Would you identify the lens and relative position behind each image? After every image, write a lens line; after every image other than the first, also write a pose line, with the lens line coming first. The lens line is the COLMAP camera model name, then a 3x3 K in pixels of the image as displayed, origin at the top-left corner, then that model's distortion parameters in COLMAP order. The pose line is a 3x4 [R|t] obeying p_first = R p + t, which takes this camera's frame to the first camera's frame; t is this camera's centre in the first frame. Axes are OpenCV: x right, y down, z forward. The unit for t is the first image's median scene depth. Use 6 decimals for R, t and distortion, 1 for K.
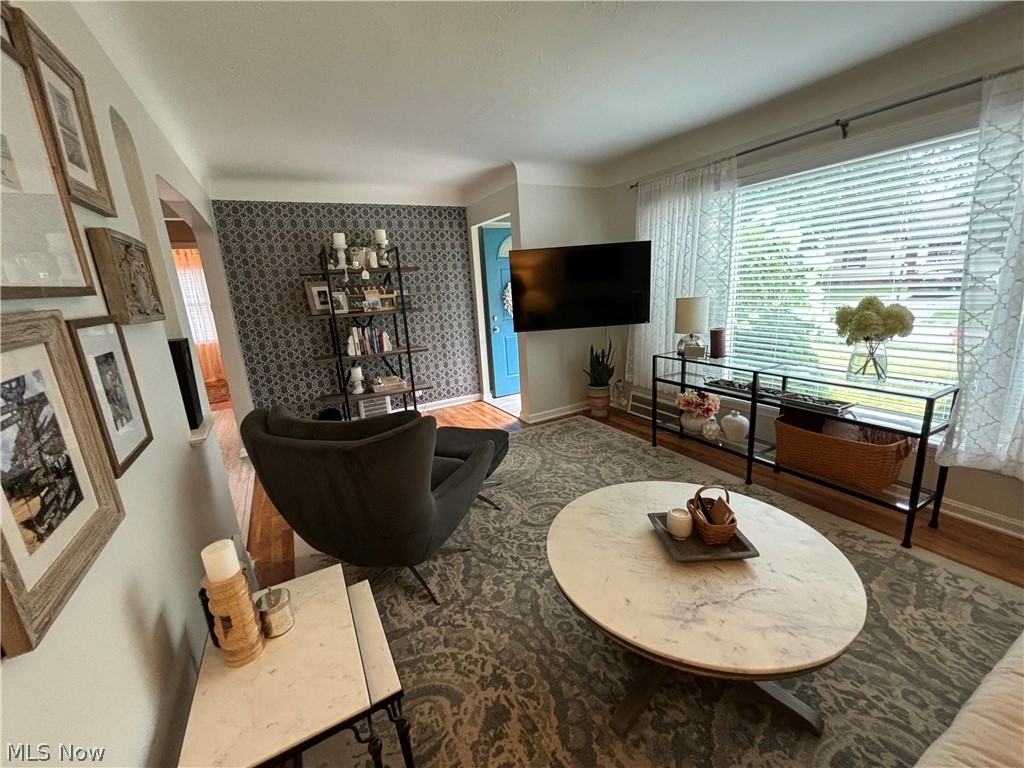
lens RADIAL K [[415.1, 0, 510.8], [0, 415.1, 377.7], [0, 0, 1]] dist [0.004535, 0.000239]
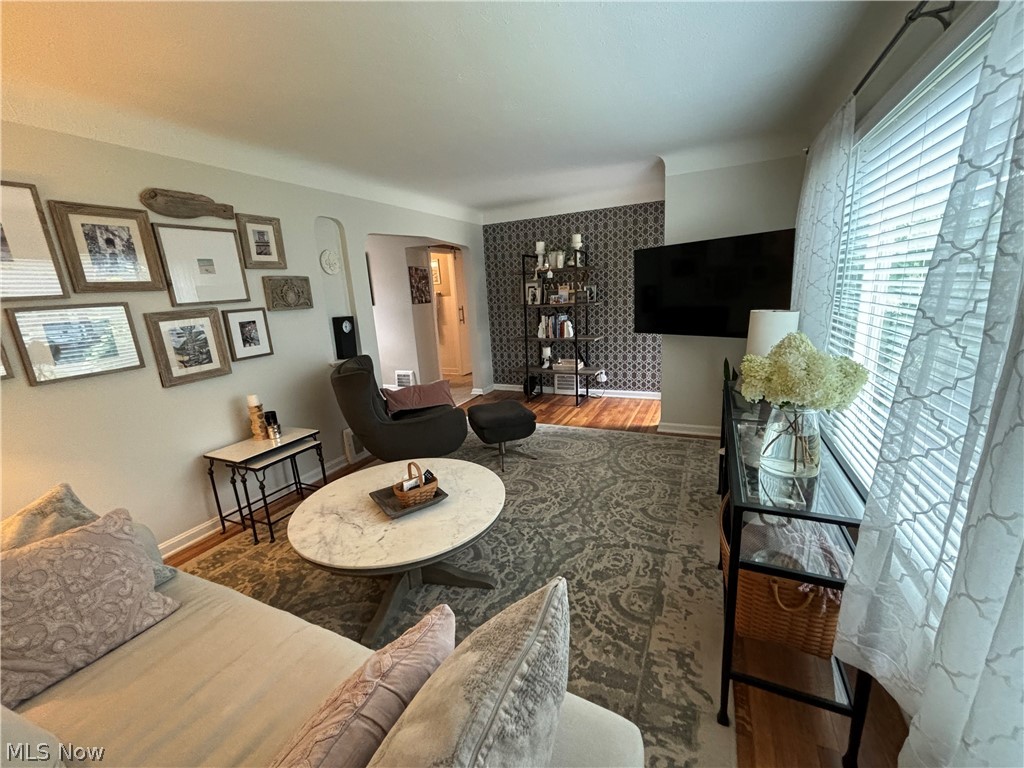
lens RADIAL K [[415.1, 0, 511.3], [0, 415.1, 380.3], [0, 0, 1]] dist [0.004535, 0.000239]
pose [[0.590154, 0.198977, -0.782385, 0.625600], [-0.158112, 0.978868, 0.129683, -0.080517], [0.791656, 0.047172, 0.609144, 0.171017]]
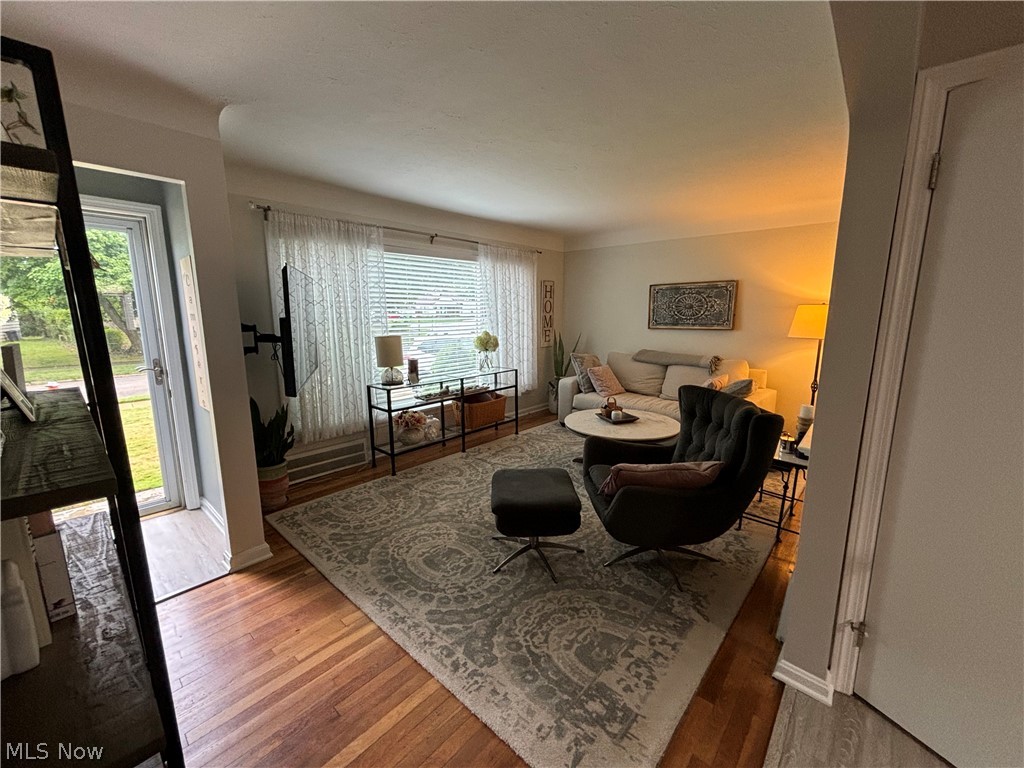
lens RADIAL K [[415.1, 0, 517.6], [0, 415.1, 386.0], [0, 0, 1]] dist [0.004535, 0.000239]
pose [[-0.339107, -0.108967, 0.934416, -0.656545], [0.232043, 0.952891, 0.195332, -0.169109], [-0.911681, 0.283063, -0.297847, 0.875270]]
